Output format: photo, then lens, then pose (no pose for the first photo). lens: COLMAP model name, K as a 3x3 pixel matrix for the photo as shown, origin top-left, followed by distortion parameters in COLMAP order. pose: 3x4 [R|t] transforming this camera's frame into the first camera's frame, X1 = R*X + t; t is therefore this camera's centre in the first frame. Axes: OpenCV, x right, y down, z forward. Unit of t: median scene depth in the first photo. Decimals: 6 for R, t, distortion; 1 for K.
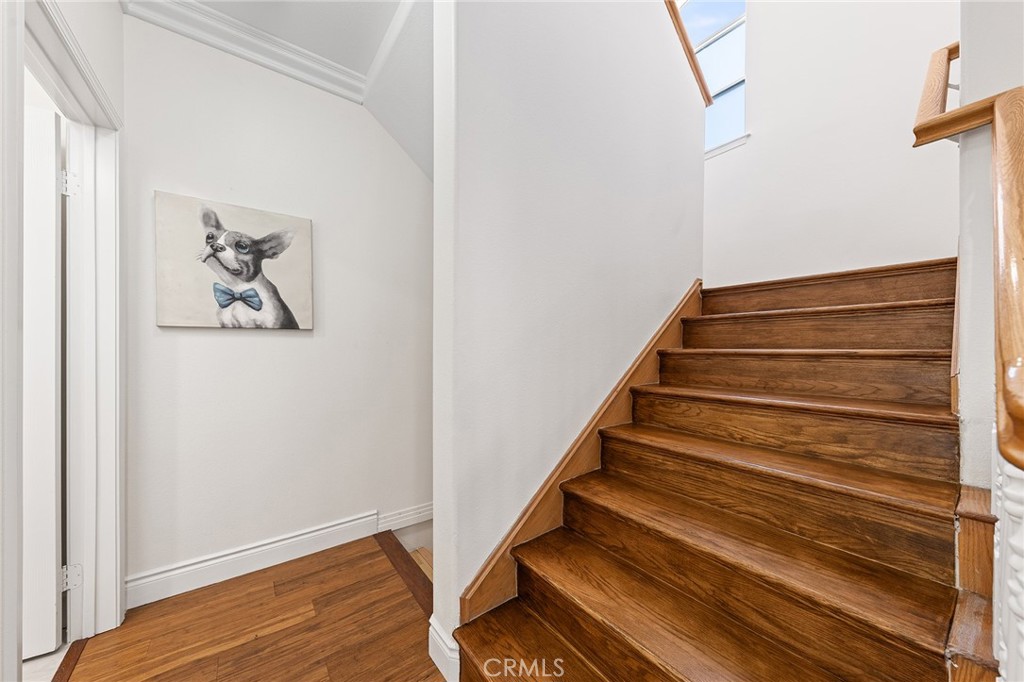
lens RADIAL K [[370.6, 0, 512.0], [0, 370.6, 341.0], [0, 0, 1]] dist [-0.001312, -0.000278]
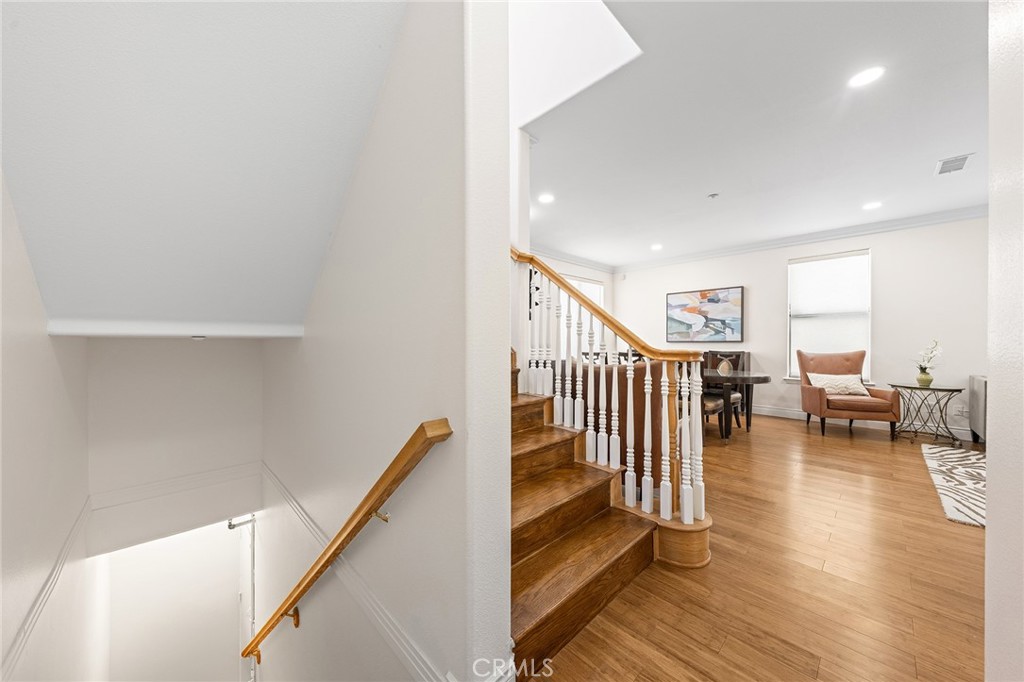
lens RADIAL K [[352.2, 0, 512.0], [0, 352.2, 341.0], [0, 0, 1]] dist [0.000725, -0.000006]
pose [[-0.137009, 0.000786, 0.990569, -1.289929], [-0.006545, 0.999977, -0.001699, 0.007575], [-0.990548, -0.006716, -0.137001, 1.377564]]
